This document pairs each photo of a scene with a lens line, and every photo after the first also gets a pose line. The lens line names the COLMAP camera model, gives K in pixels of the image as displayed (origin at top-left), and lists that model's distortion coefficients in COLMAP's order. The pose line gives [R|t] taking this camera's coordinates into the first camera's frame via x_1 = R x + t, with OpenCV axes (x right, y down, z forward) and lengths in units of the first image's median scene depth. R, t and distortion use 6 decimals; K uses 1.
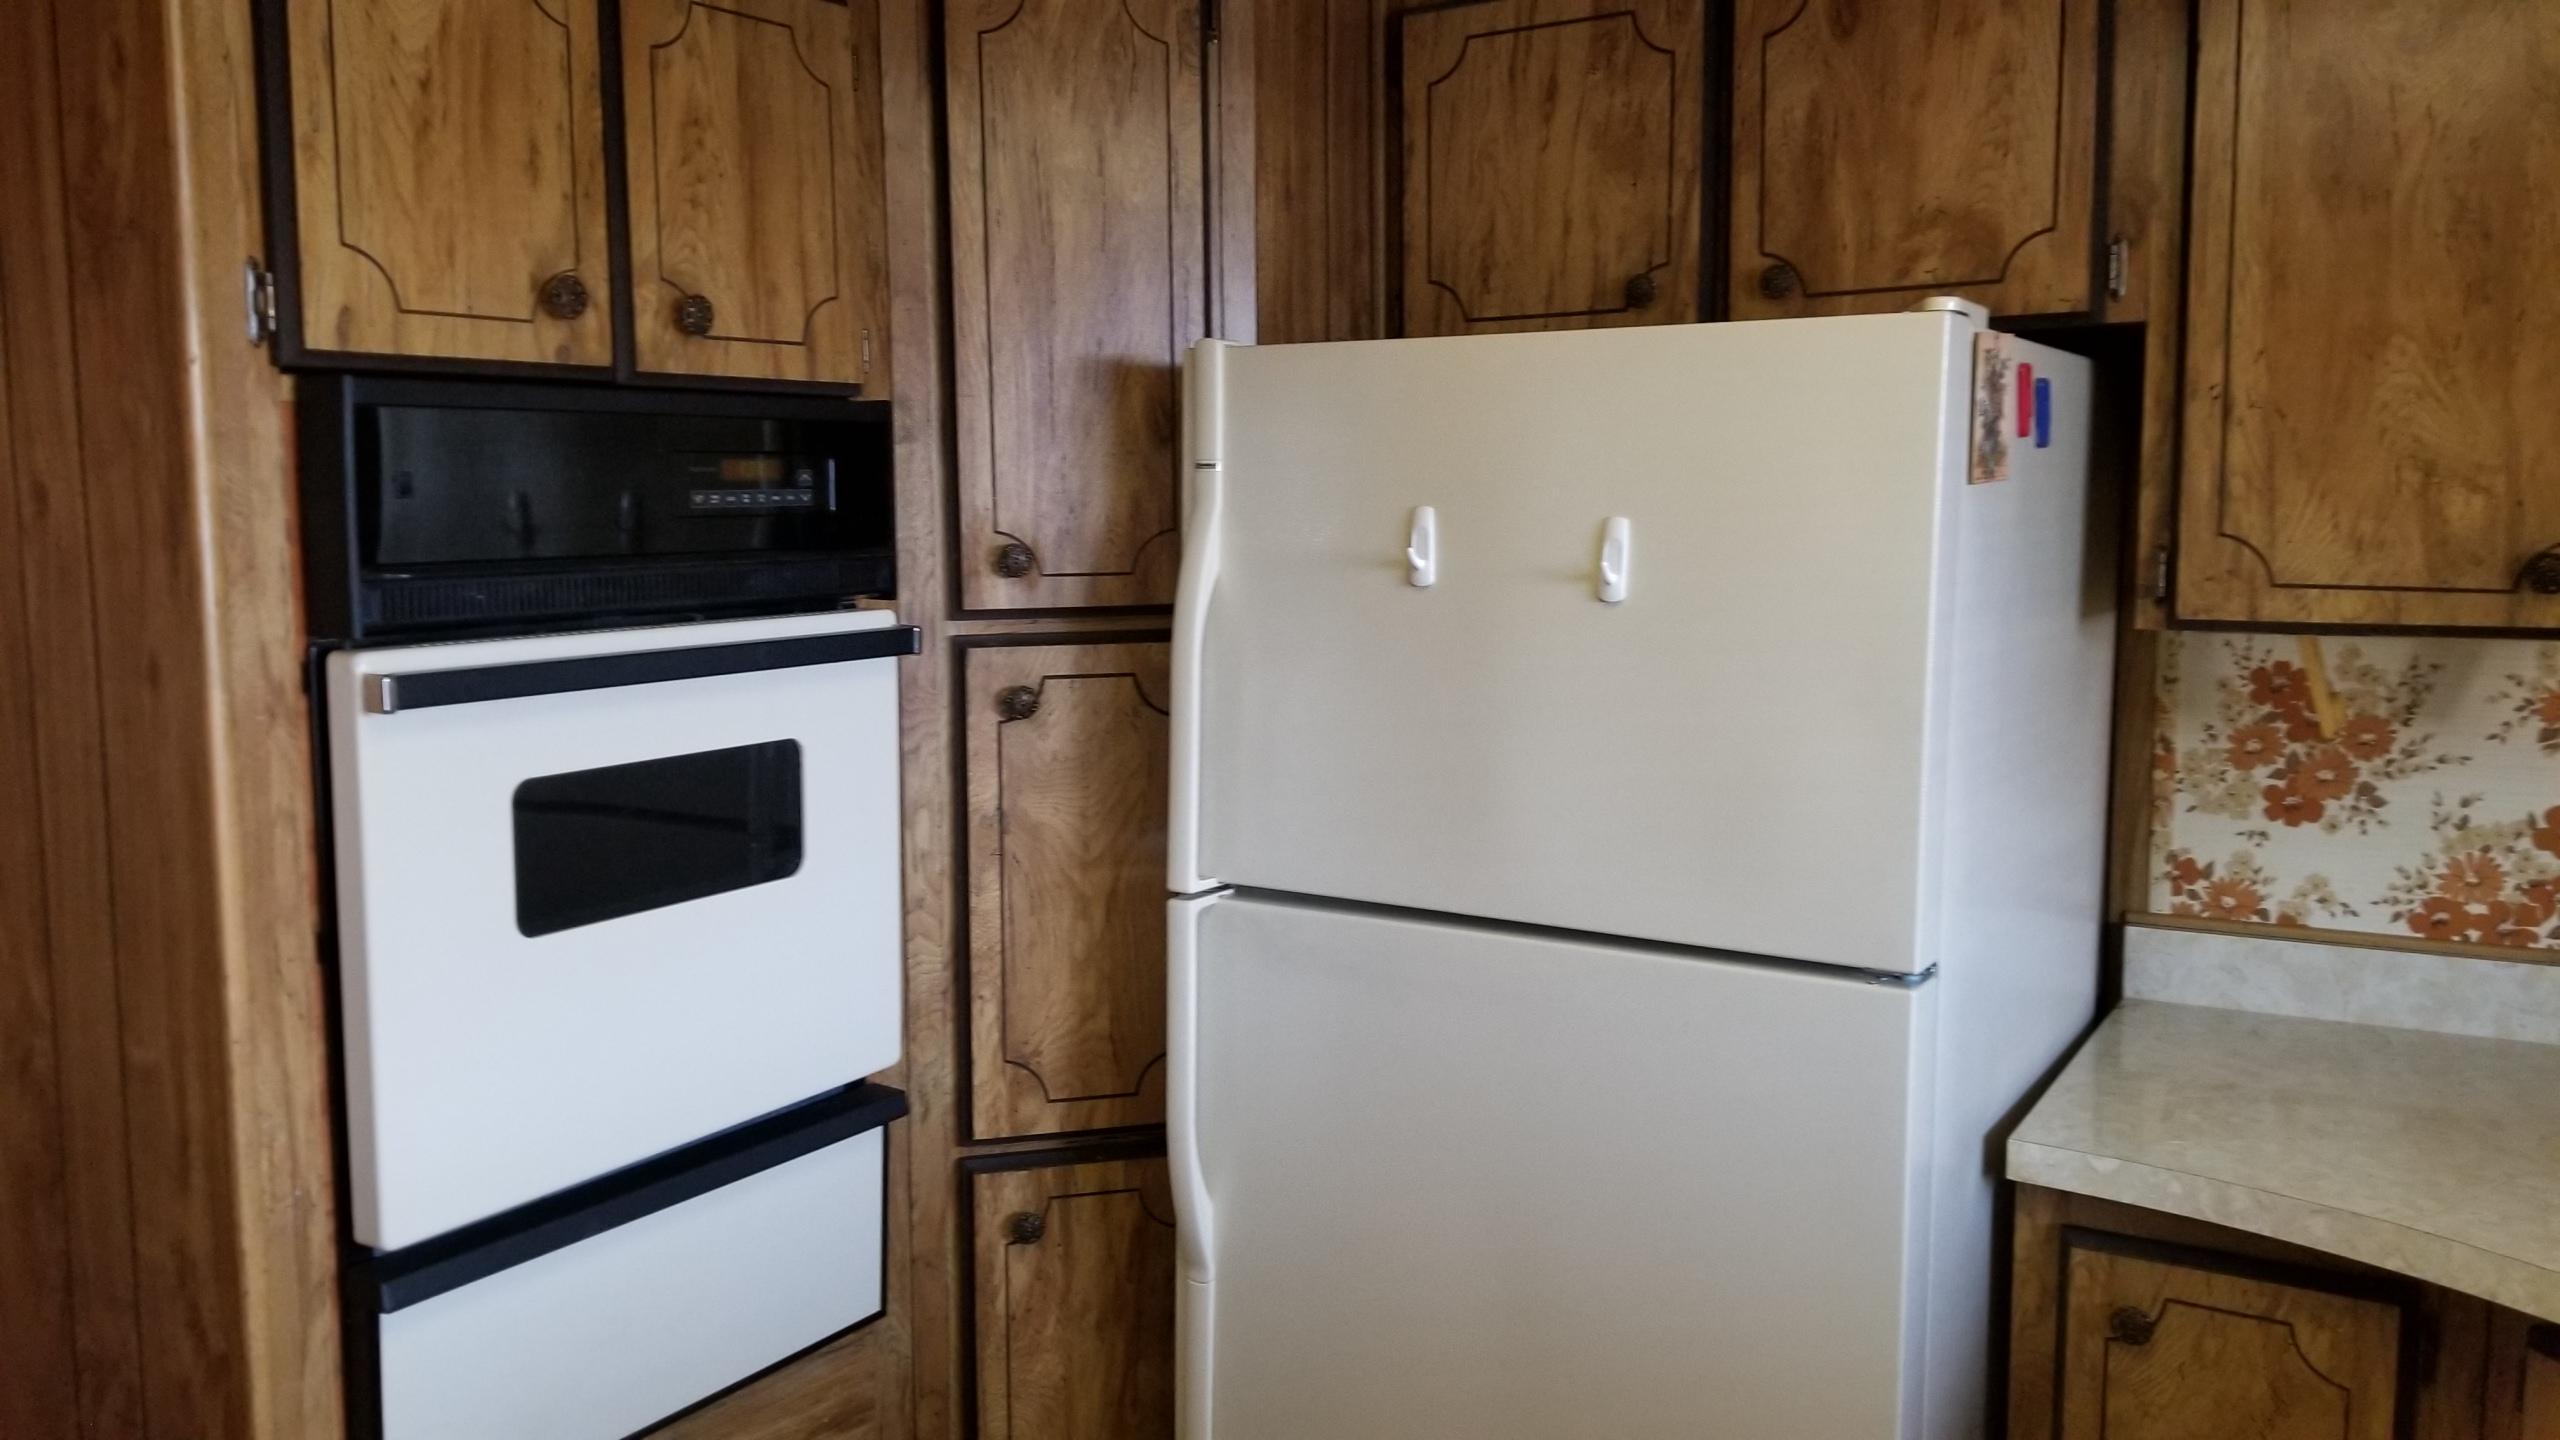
lens RADIAL K [[1990.2, 0, 1279.2], [0, 1990.2, 710.6], [0, 0, 1]] dist [0.090766, -0.169321]
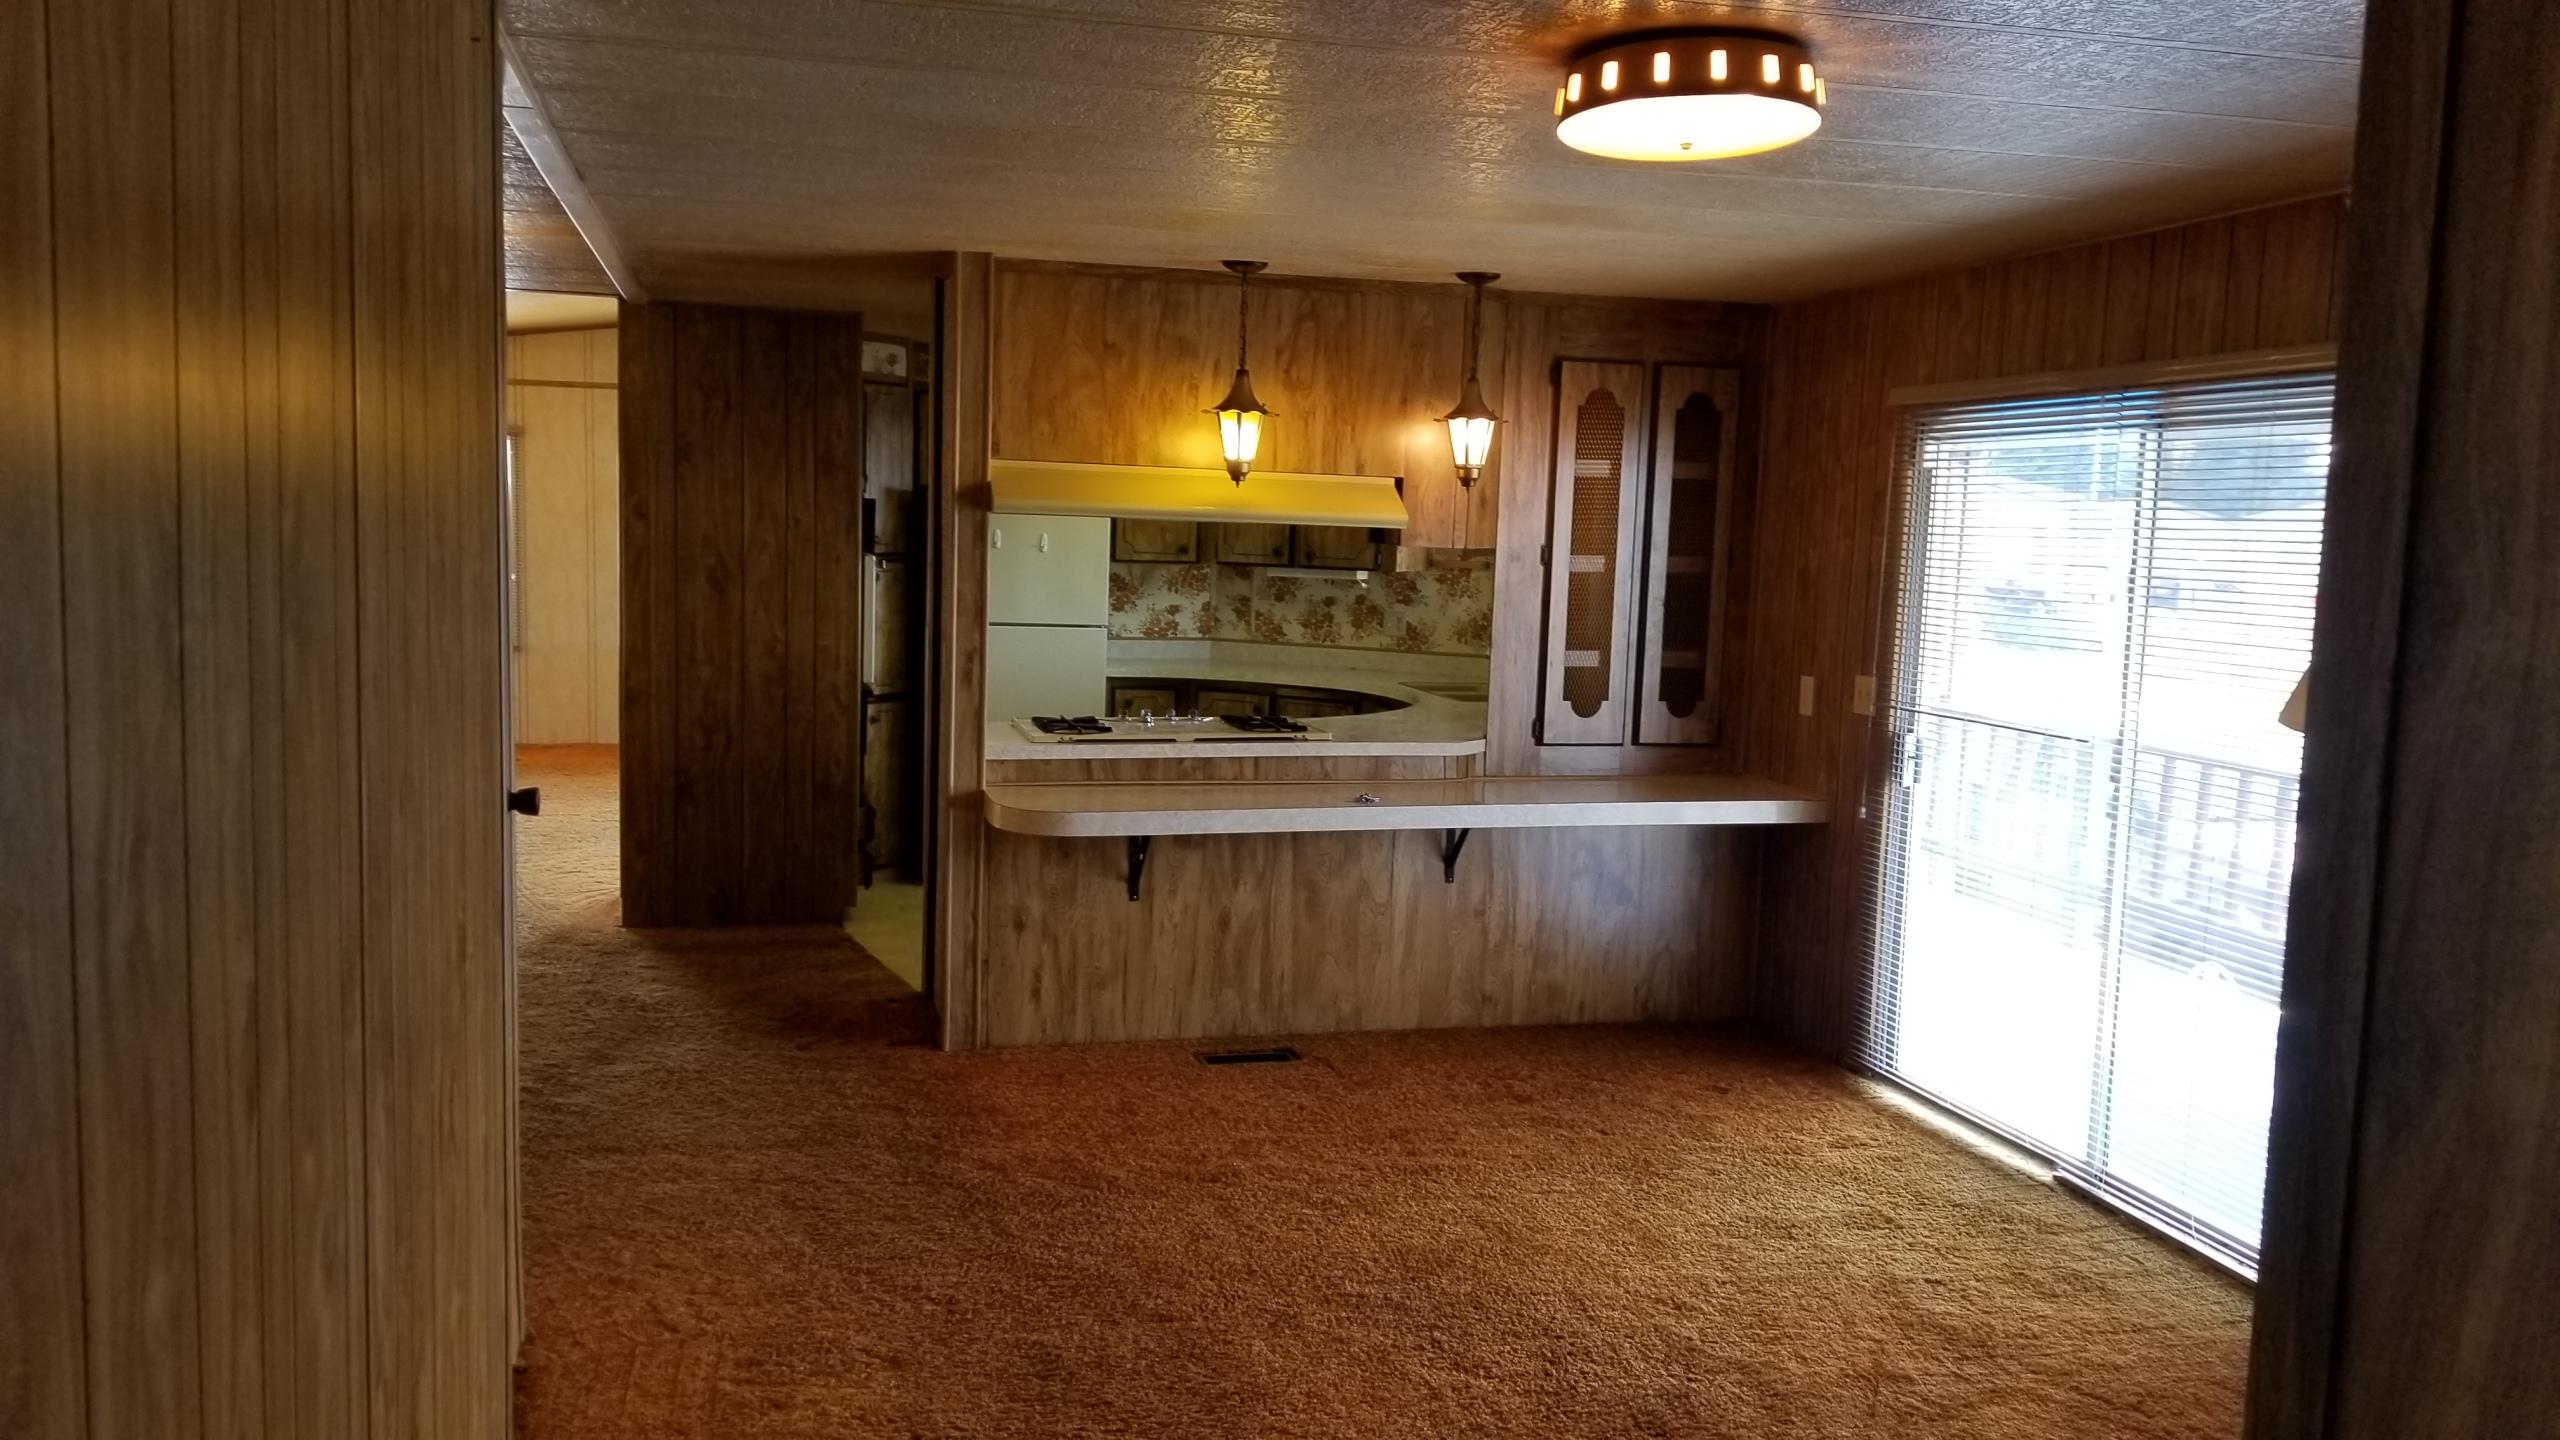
lens RADIAL K [[1990.2, 0, 1282.7], [0, 1990.2, 731.3], [0, 0, 1]] dist [0.090766, -0.169321]
pose [[0.688073, -0.047297, 0.724099, -2.432546], [0.044362, 0.998749, 0.023082, 0.240906], [-0.724285, 0.016241, 0.689310, -2.242225]]
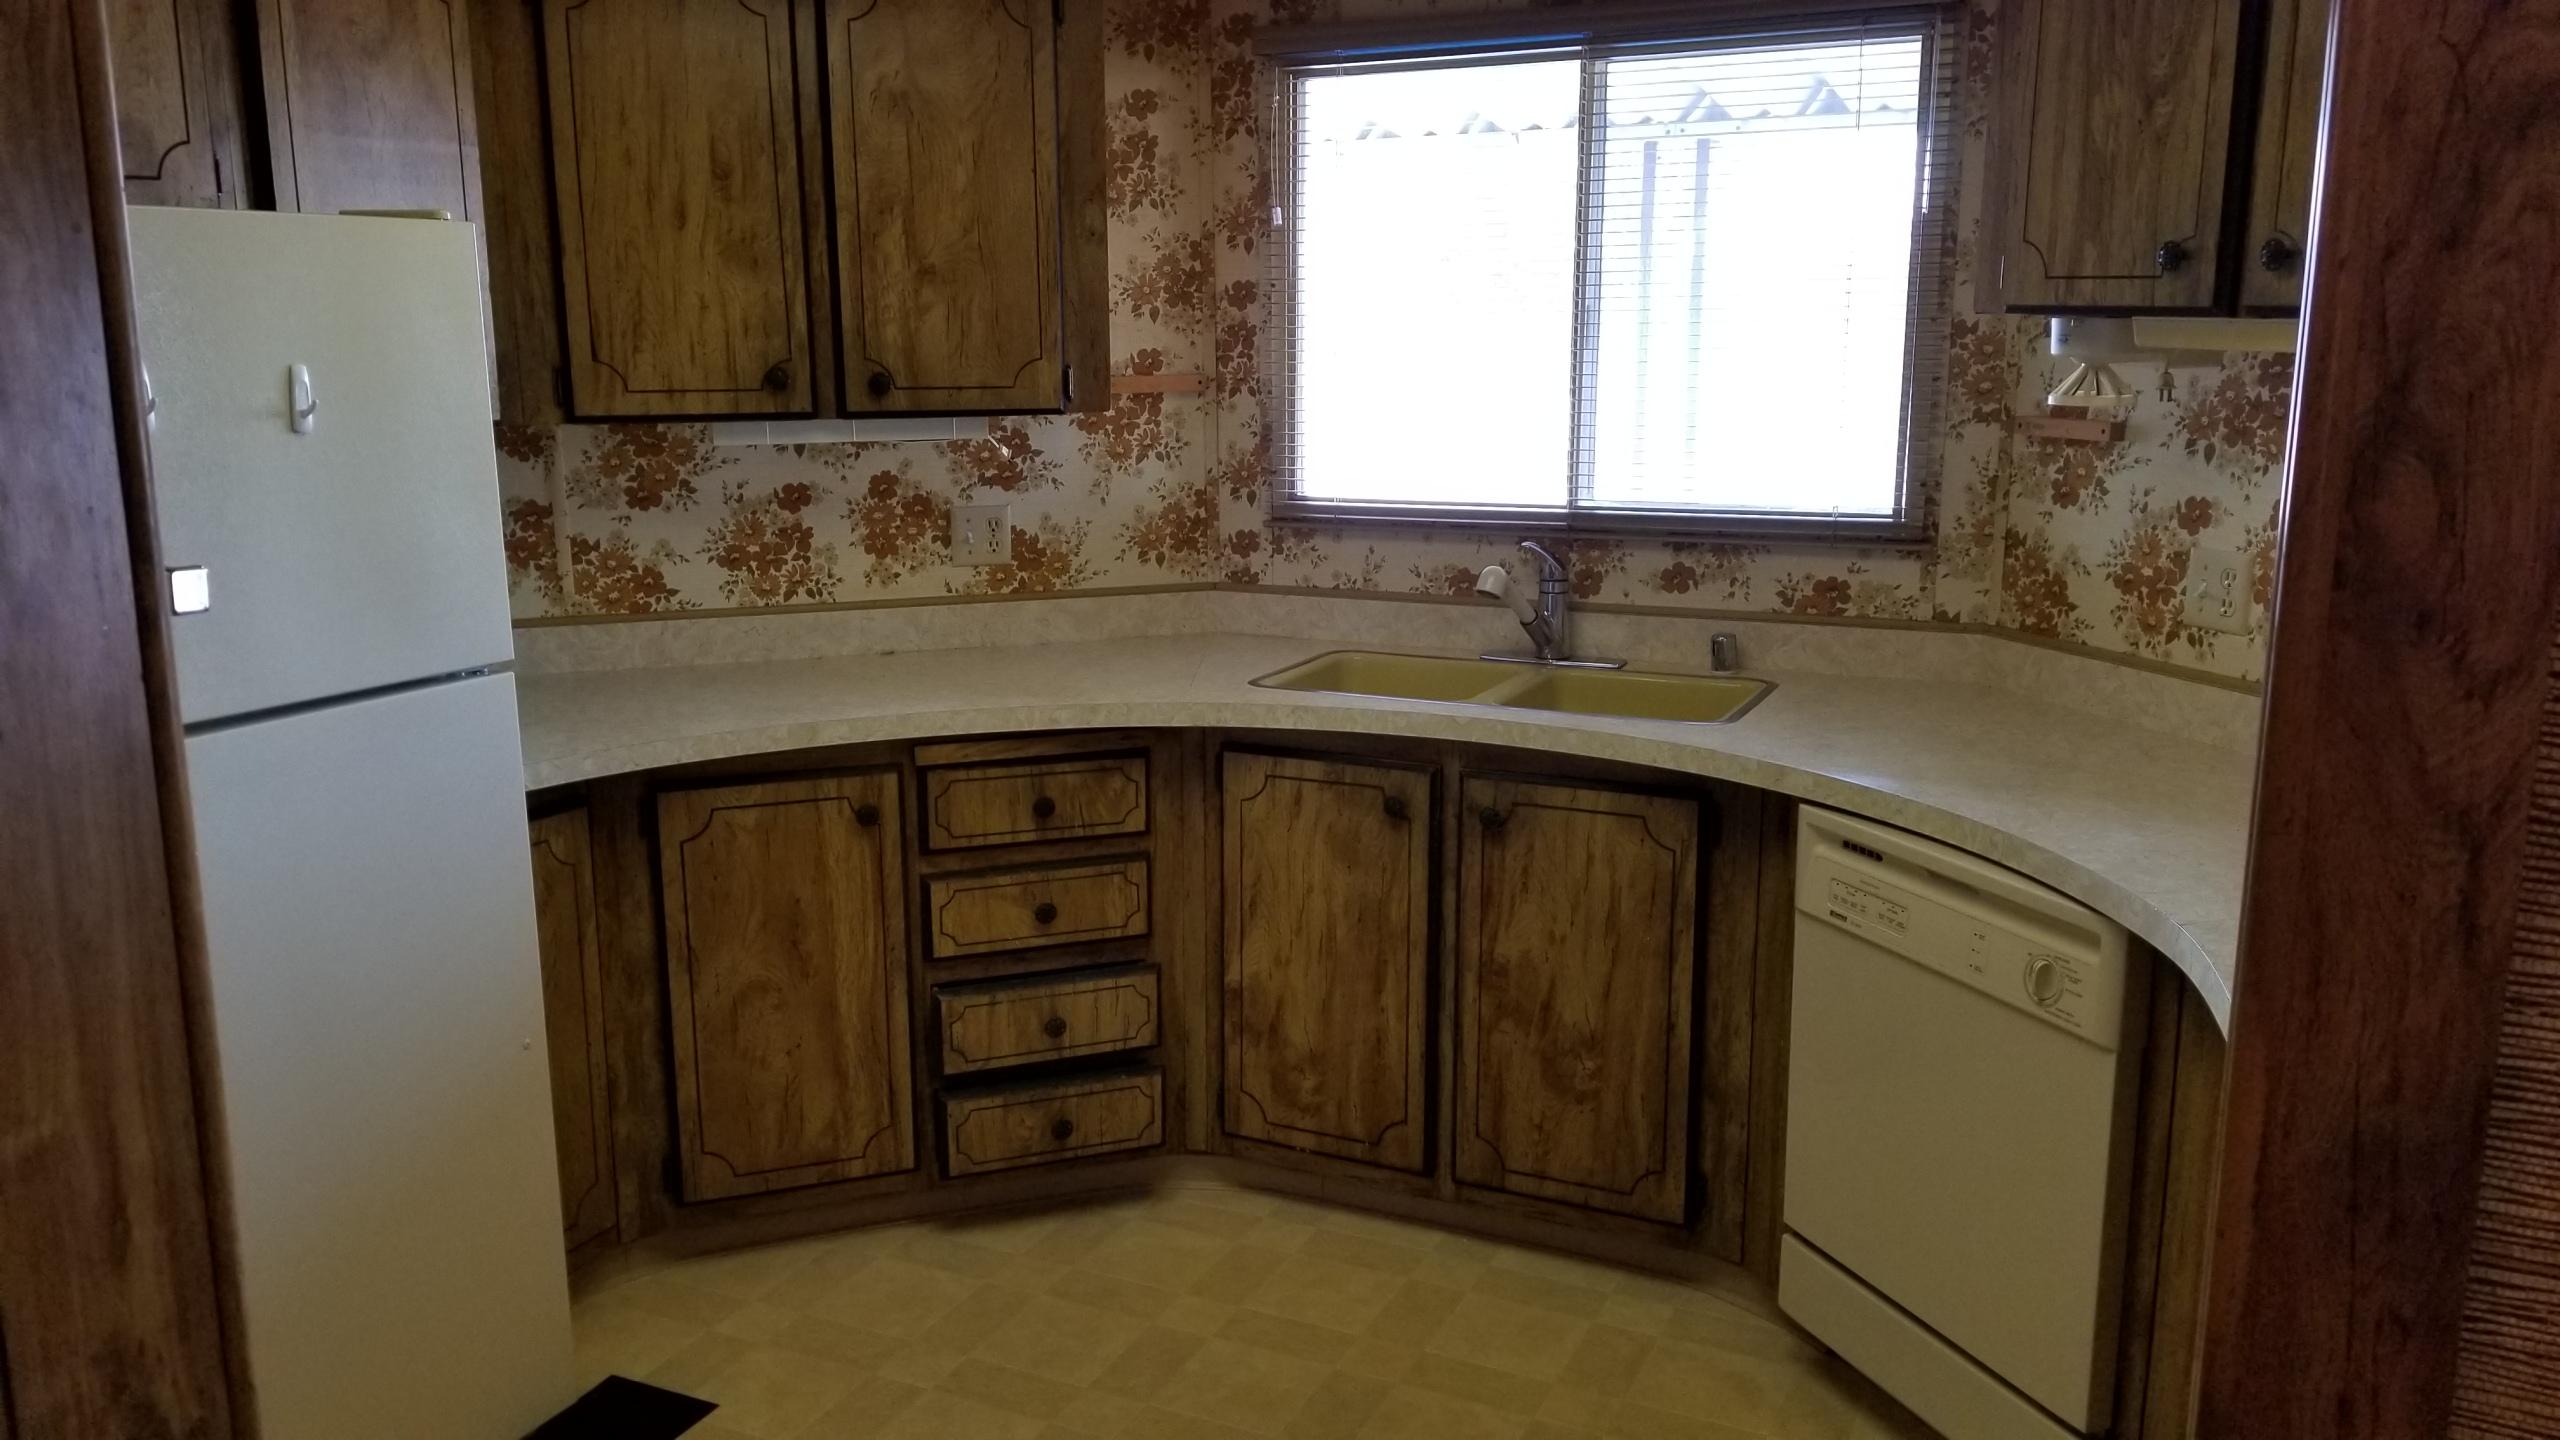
lens RADIAL K [[1990.2, 0, 1228.4], [0, 1990.2, 742.6], [0, 0, 1]] dist [0.090766, -0.169321]
pose [[-0.102809, -0.200066, 0.974374, -0.990530], [0.119978, 0.969918, 0.211811, -0.053824], [-0.987439, 0.138679, -0.075713, 0.463289]]
